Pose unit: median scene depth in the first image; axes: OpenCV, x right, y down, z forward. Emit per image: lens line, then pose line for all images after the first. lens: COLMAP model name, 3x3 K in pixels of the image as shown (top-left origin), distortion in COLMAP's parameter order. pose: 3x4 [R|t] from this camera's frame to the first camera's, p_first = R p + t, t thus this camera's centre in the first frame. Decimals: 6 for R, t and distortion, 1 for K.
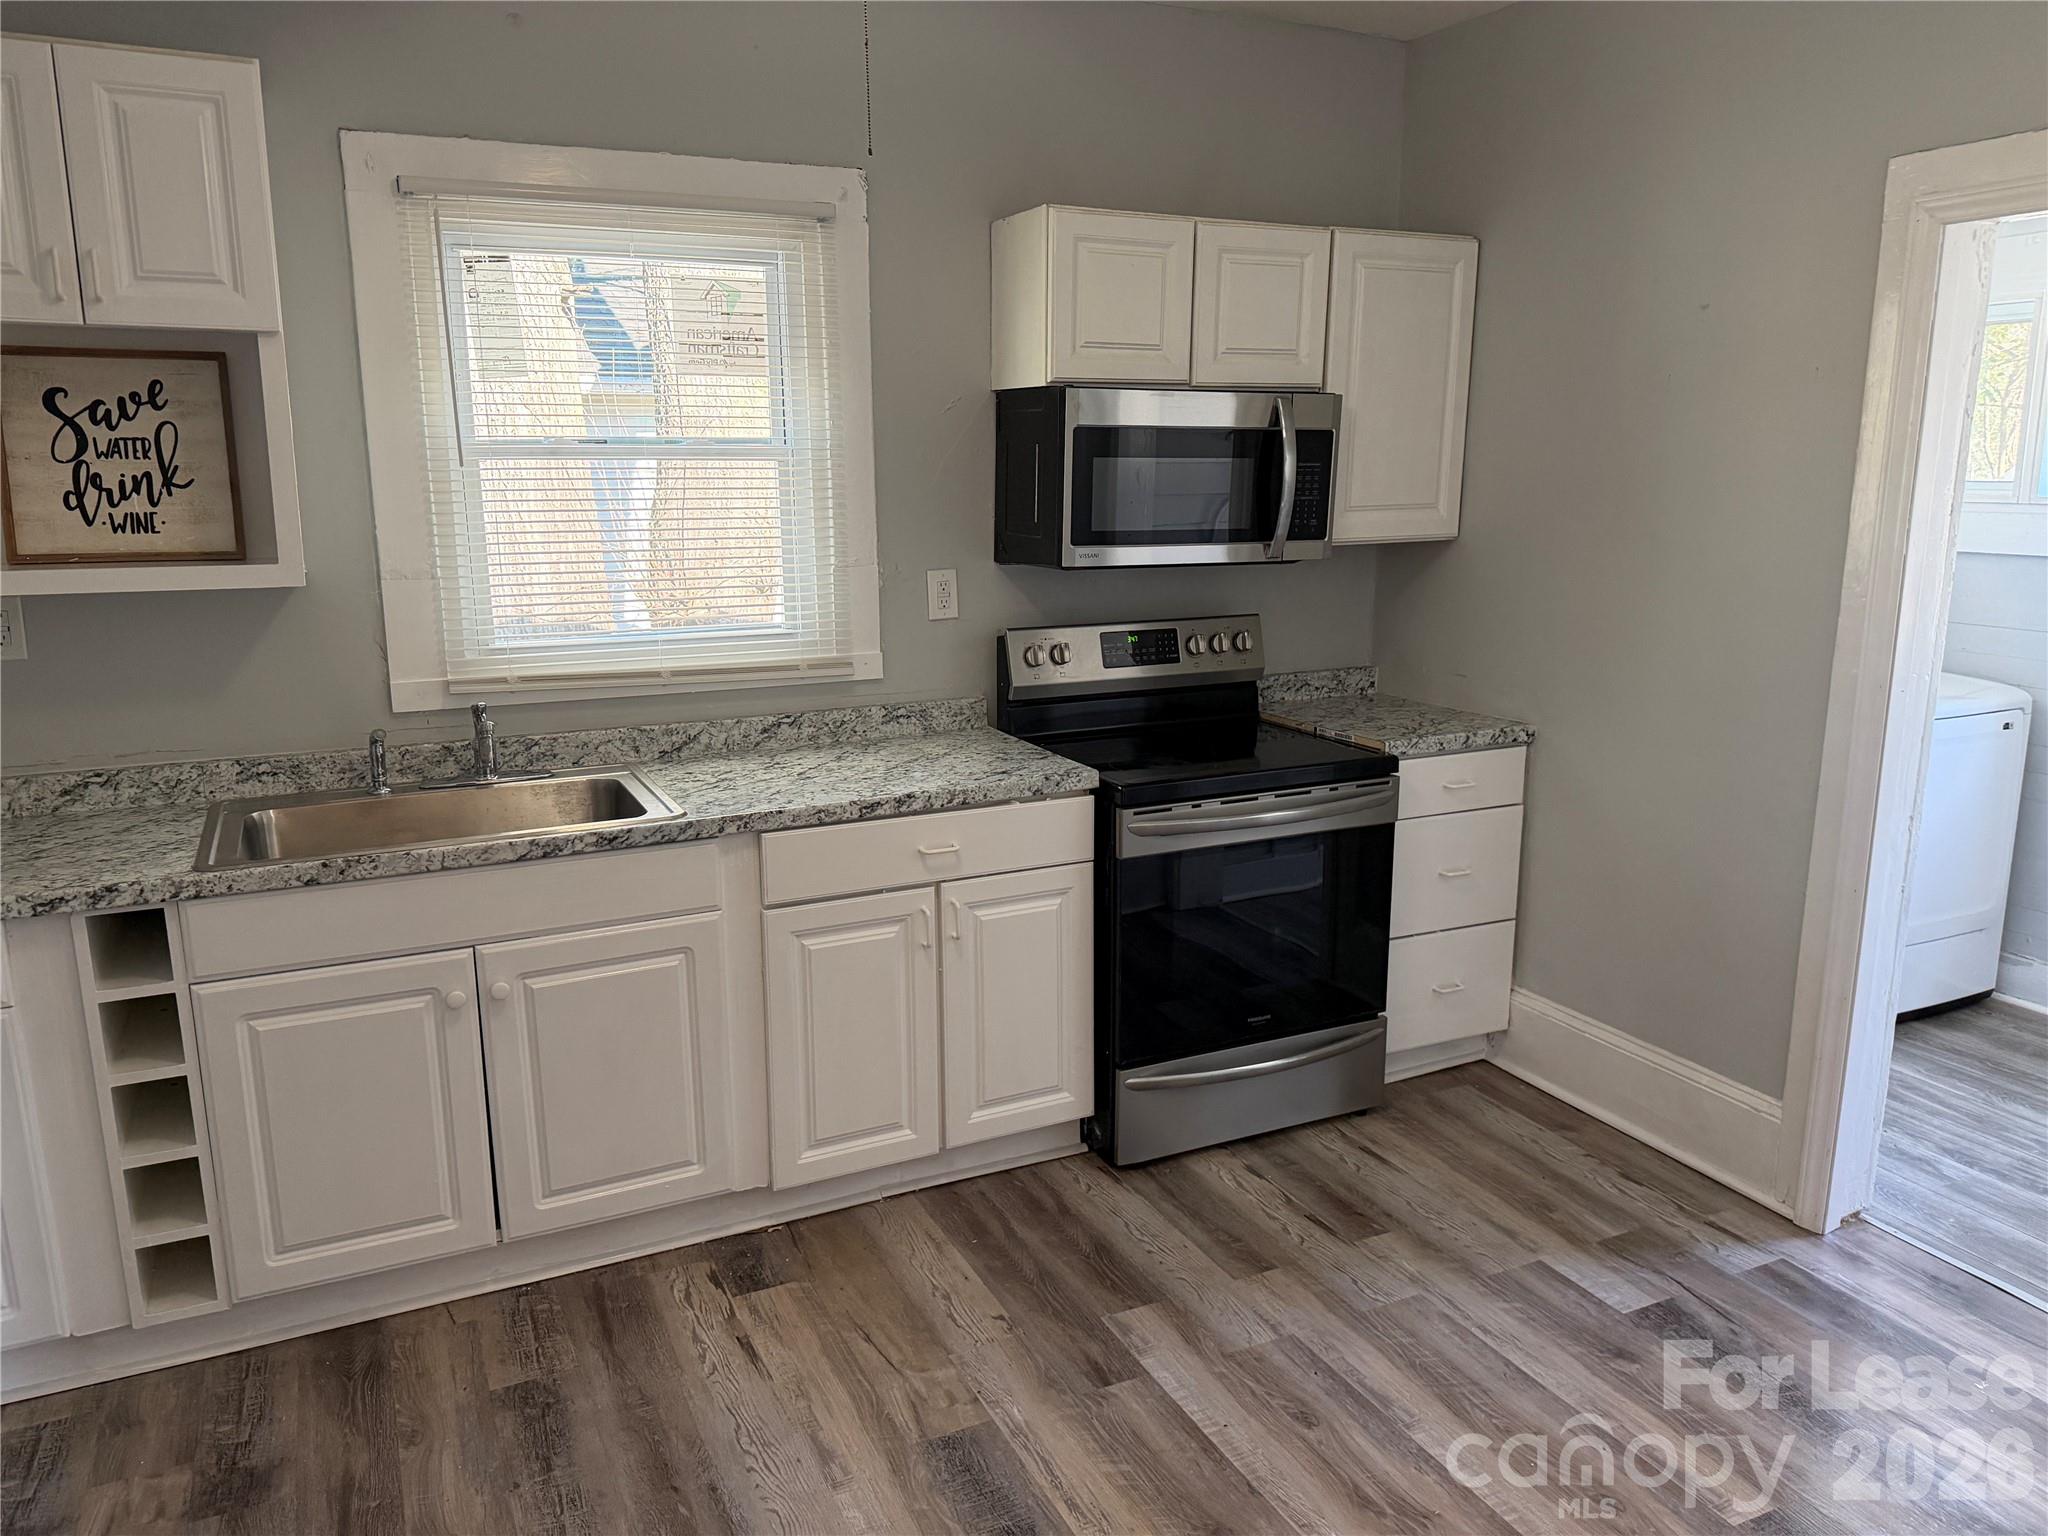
lens RADIAL K [[1447.0, 0, 1019.3], [0, 1447.0, 777.4], [0, 0, 1]] dist [0.054912, -0.070711]
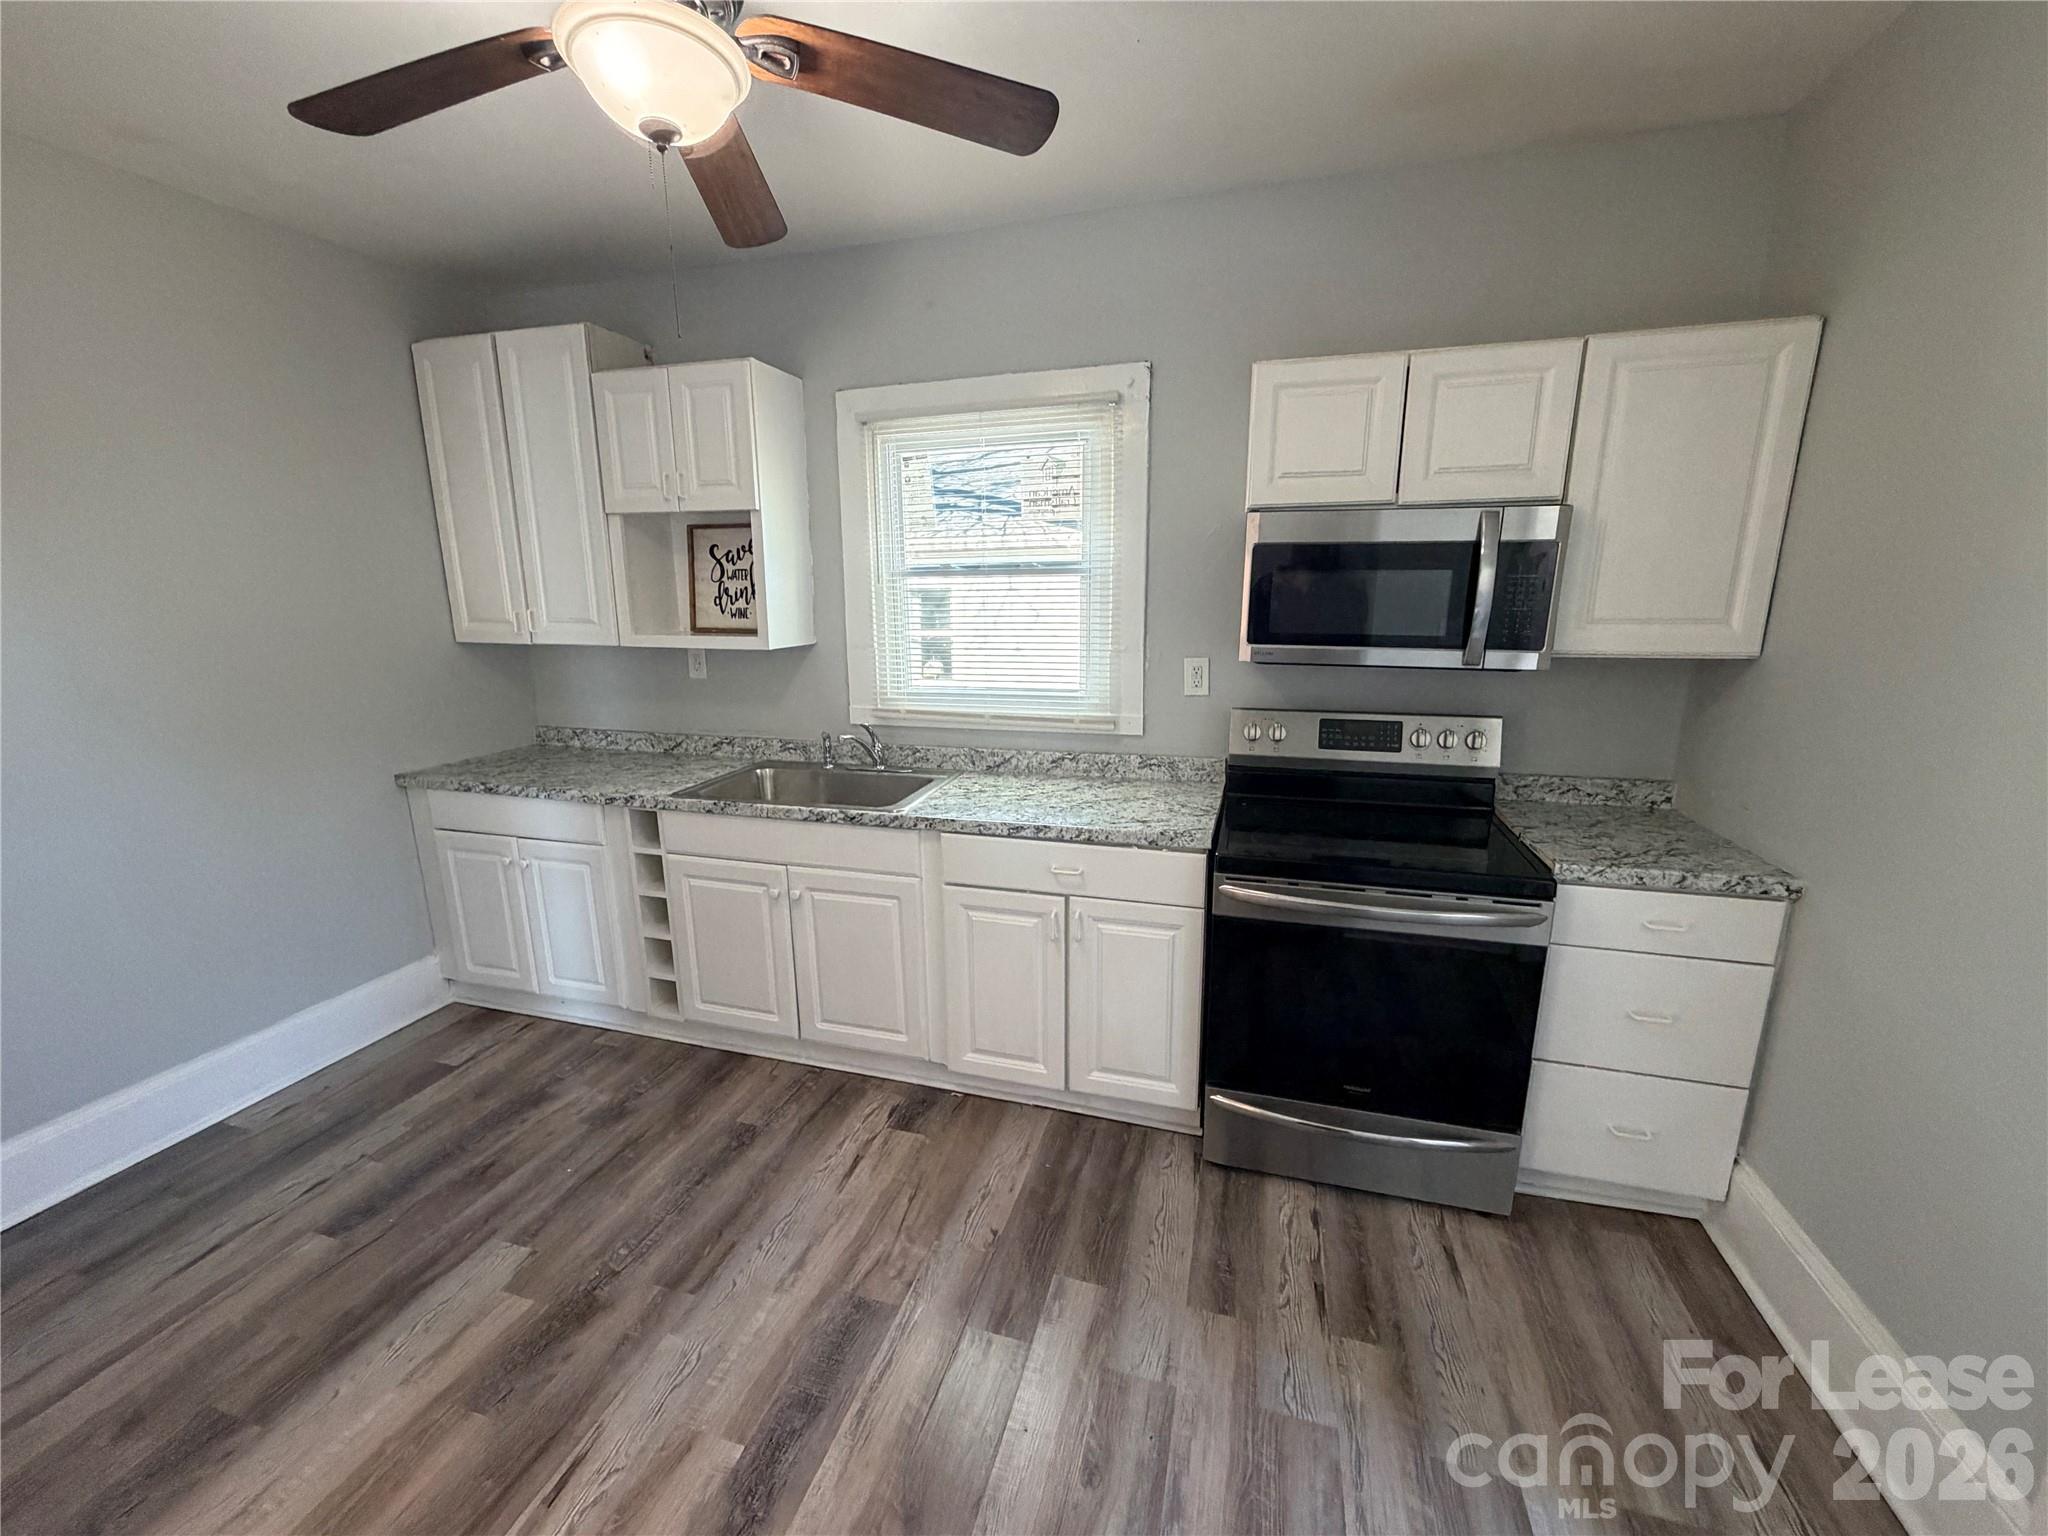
lens RADIAL K [[819.9, 0, 1017.6], [0, 819.9, 768.8], [0, 0, 1]] dist [-0.003926, 0.000594]
pose [[0.738537, 0.145010, -0.658433, 0.385893], [-0.137286, 0.988480, 0.063711, -0.082118], [0.660087, 0.043341, 0.749938, 0.400192]]
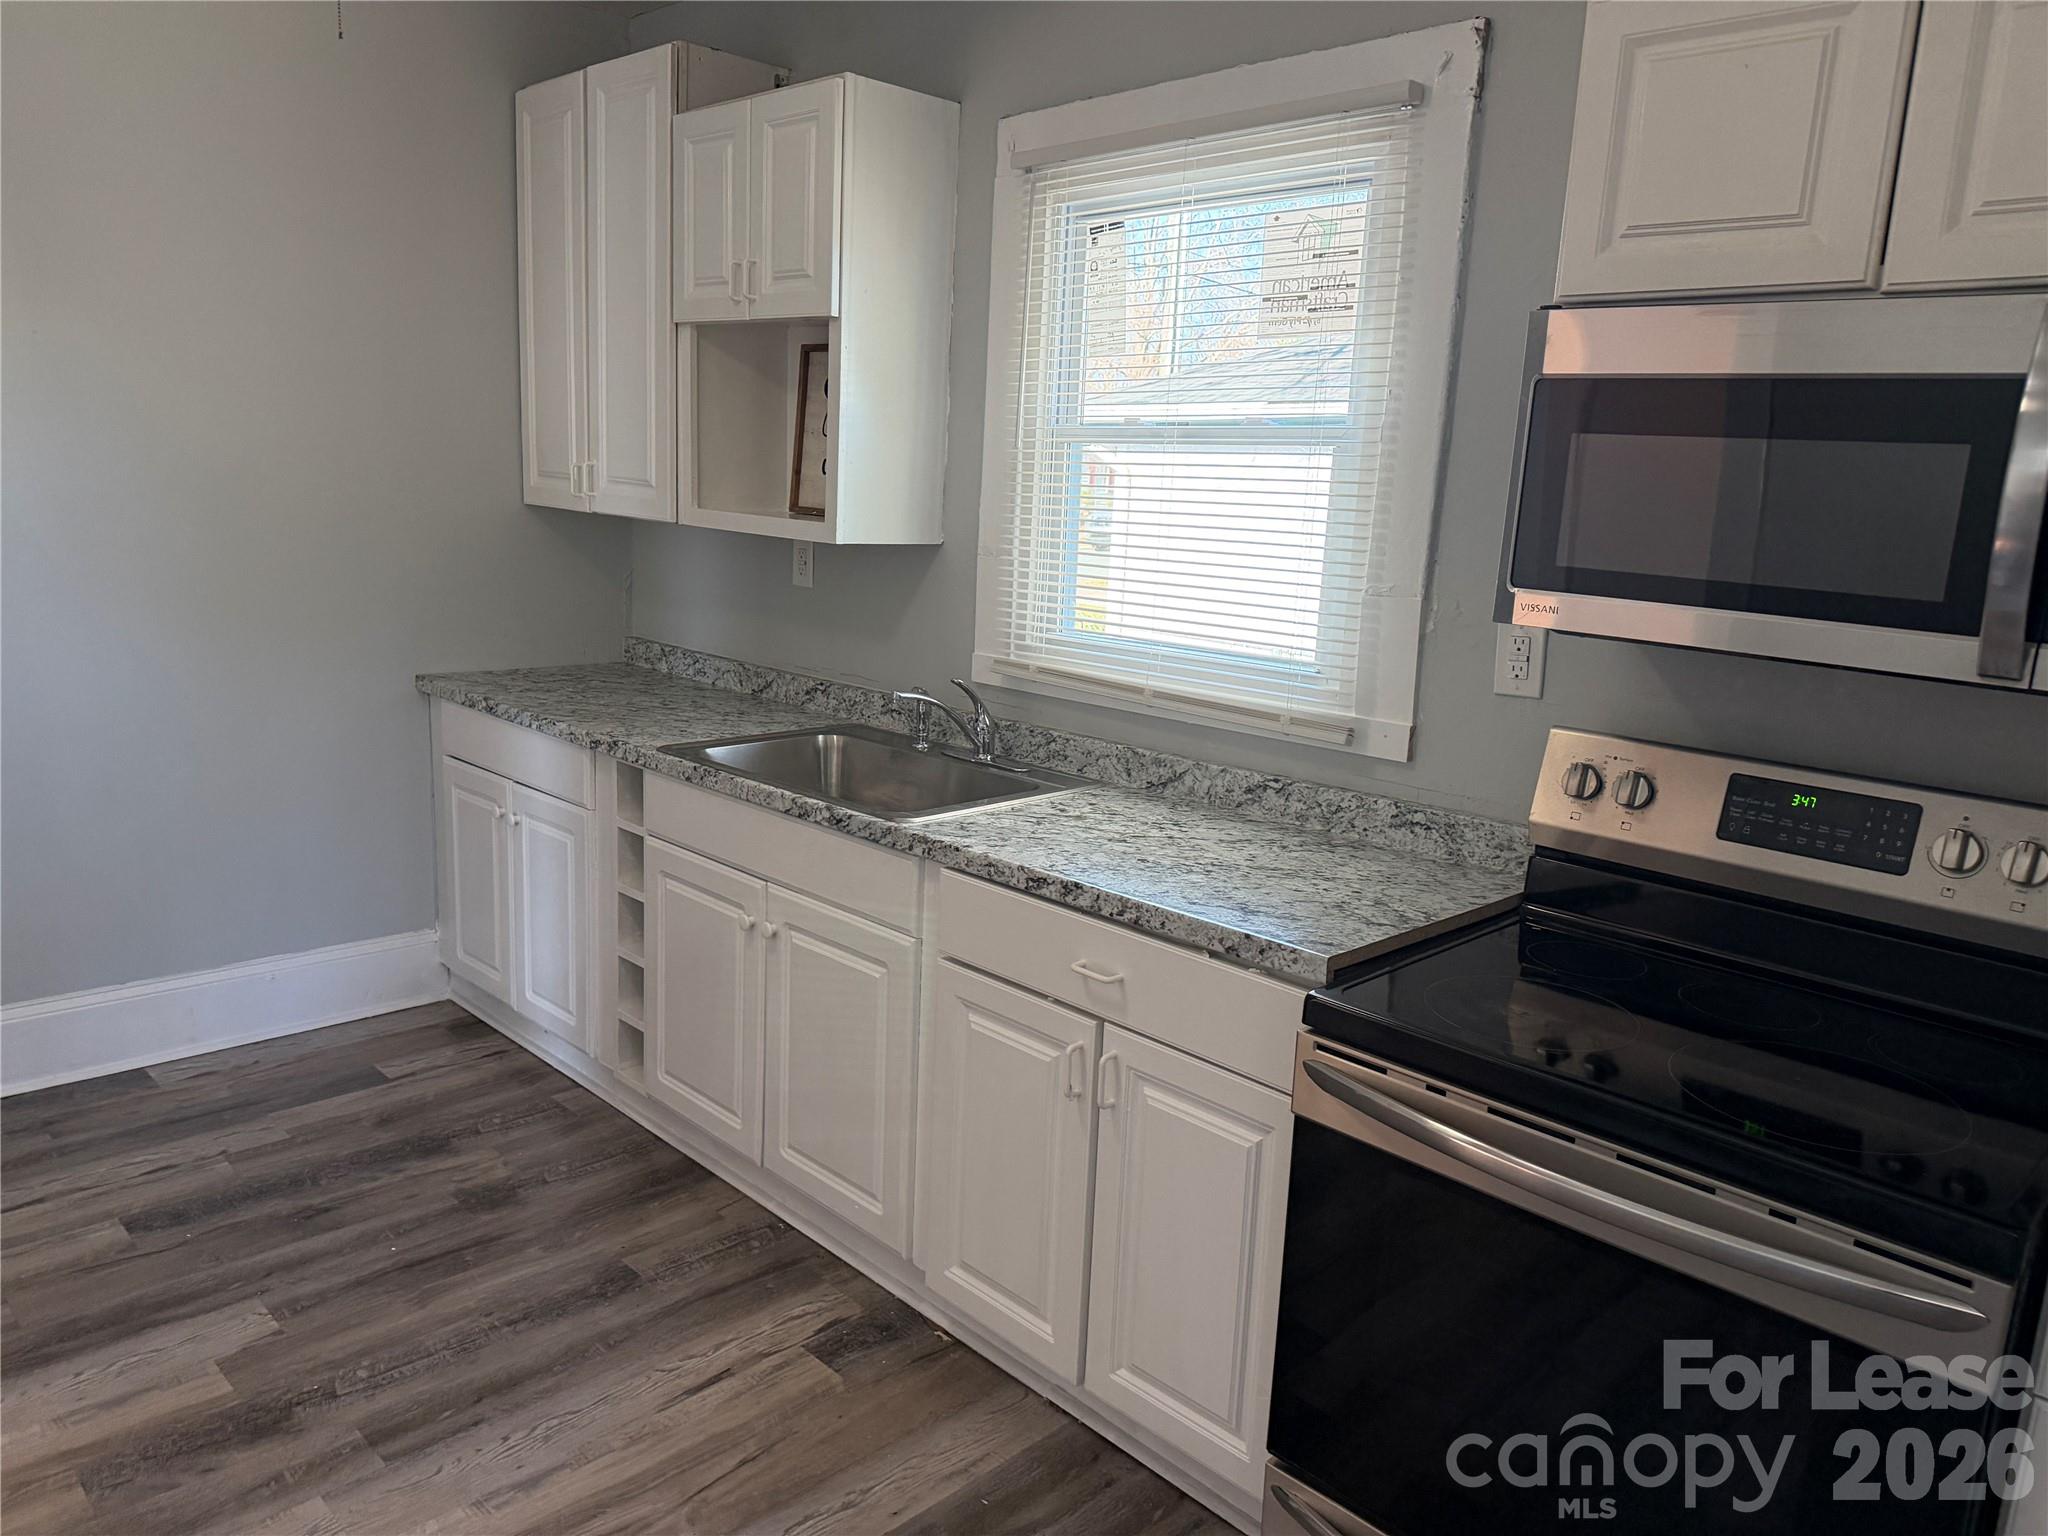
lens RADIAL K [[1447.0, 0, 1004.1], [0, 1447.0, 769.7], [0, 0, 1]] dist [0.054912, -0.070711]
pose [[0.313598, 0.208496, -0.926383, 0.564296], [-0.246934, 0.959937, 0.132456, -0.127792], [0.916886, 0.187218, 0.352520, 0.677621]]
